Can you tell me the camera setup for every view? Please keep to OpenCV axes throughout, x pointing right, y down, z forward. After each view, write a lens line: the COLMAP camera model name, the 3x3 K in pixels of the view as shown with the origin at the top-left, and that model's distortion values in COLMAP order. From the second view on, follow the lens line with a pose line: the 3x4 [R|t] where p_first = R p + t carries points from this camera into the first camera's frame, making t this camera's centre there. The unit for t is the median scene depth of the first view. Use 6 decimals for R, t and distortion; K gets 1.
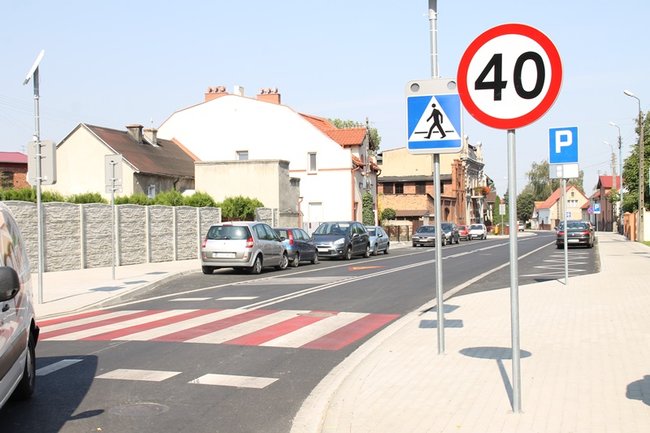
lens RADIAL K [[912.9, 0, 323.6], [0, 912.9, 215.2], [0, 0, 1]] dist [0.037145, 0.020137]
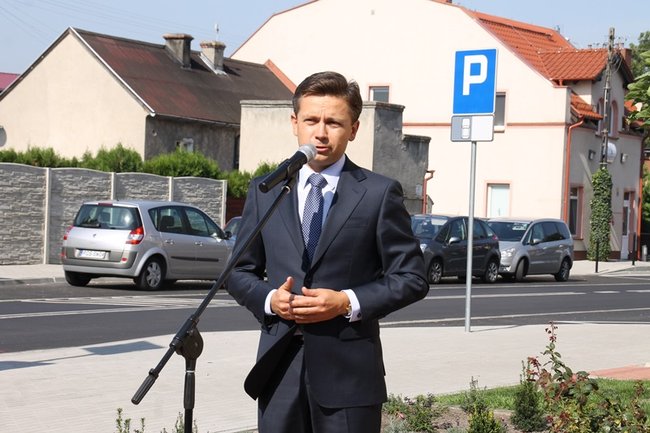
lens RADIAL K [[1658.4, 0, 325.0], [0, 1658.4, 216.5], [0, 0, 1]] dist [0.562515, 0.128196]
pose [[0.964384, 0.052050, -0.259334, 0.186593], [-0.050722, 0.998643, 0.011814, -0.000730], [0.259596, 0.001761, 0.965716, -0.003639]]
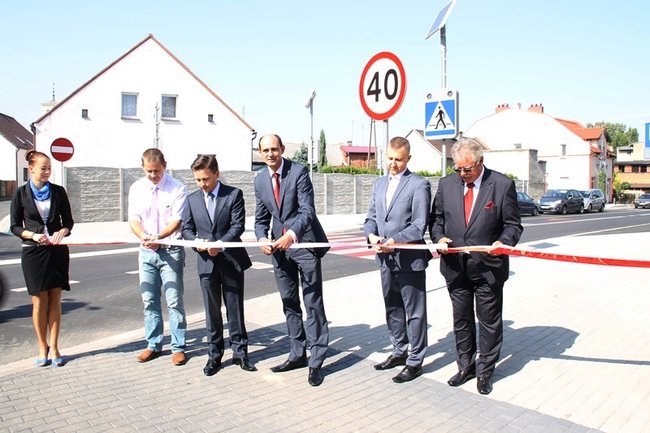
lens RADIAL K [[554.3, 0, 325.0], [0, 554.3, 216.5], [0, 0, 1]] dist [-0.159782, 0.109220]
pose [[0.877067, 0.037874, -0.478873, 0.089434], [-0.010375, 0.998148, 0.059940, 0.002173], [0.480256, -0.047603, 0.875835, 0.020799]]
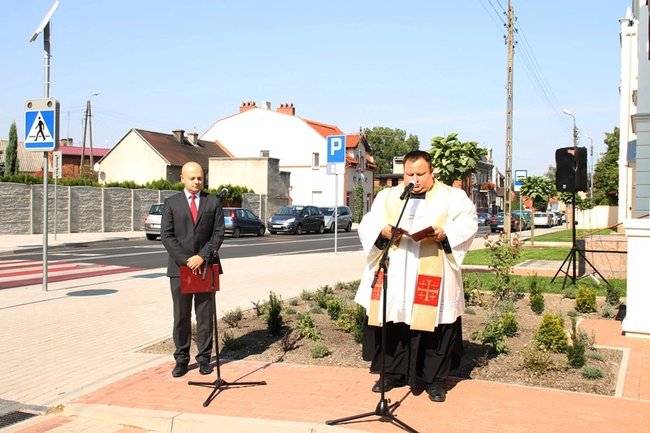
lens RADIAL K [[713.8, 0, 325.0], [0, 713.8, 216.5], [0, 0, 1]] dist [-0.046221, 0.051392]
pose [[0.991708, 0.030086, -0.124937, 0.159311], [-0.027615, 0.999388, 0.021461, -0.000290], [0.125506, -0.017832, 0.991933, -0.012194]]
